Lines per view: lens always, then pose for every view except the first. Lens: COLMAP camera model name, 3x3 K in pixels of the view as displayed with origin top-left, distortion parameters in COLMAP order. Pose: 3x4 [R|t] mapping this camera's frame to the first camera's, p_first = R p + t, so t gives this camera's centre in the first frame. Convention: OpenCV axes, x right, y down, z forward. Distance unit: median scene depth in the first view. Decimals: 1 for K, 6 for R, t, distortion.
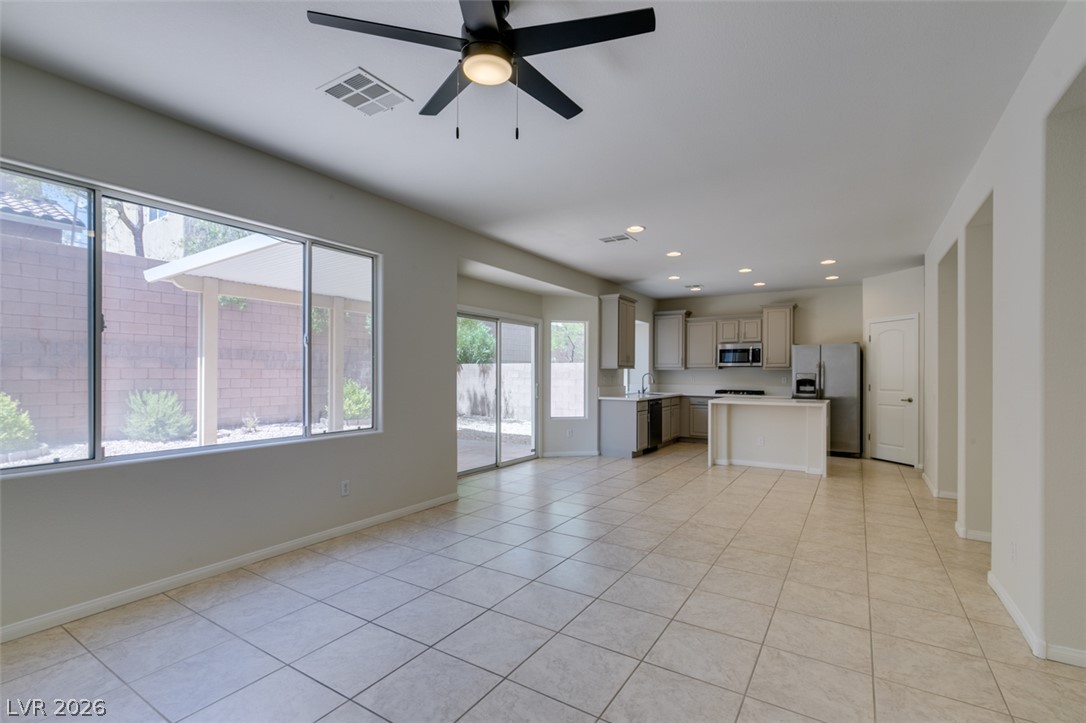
lens RADIAL K [[490.4, 0, 541.3], [0, 490.4, 386.6], [0, 0, 1]] dist [0.010334, -0.002018]
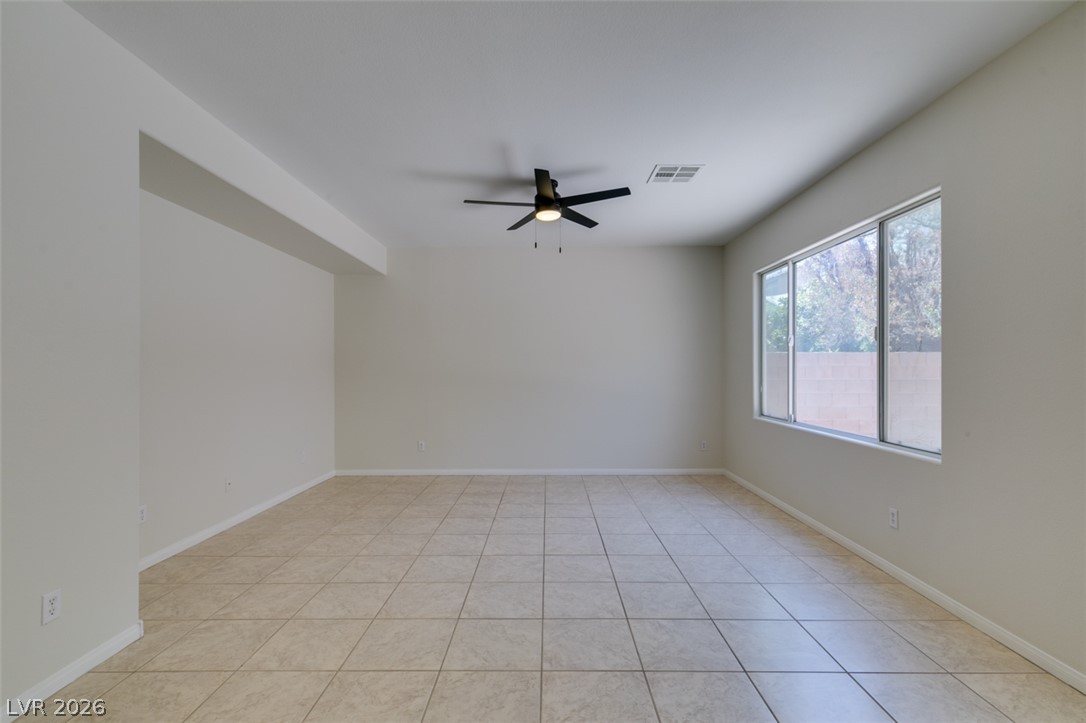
lens RADIAL K [[490.4, 0, 545.4], [0, 490.4, 370.4], [0, 0, 1]] dist [0.010334, -0.002018]
pose [[-0.843693, -0.000815, -0.536826, 0.255411], [-0.017450, 0.999512, 0.025908, -0.019535], [0.536543, 0.031226, -0.843295, 0.707942]]
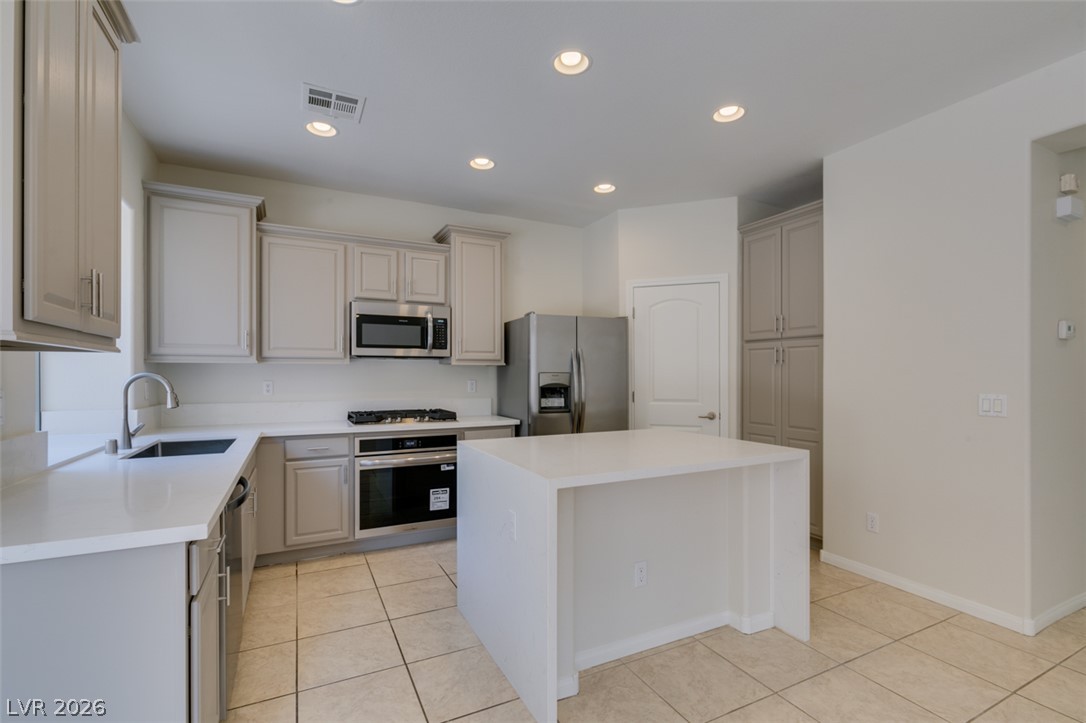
lens RADIAL K [[490.4, 0, 538.2], [0, 490.4, 375.6], [0, 0, 1]] dist [0.010334, -0.002018]
pose [[0.517393, -0.008111, 0.855709, 0.111542], [0.024420, 0.999688, -0.005289, -0.022631], [-0.855399, 0.023633, 0.517430, 0.802926]]
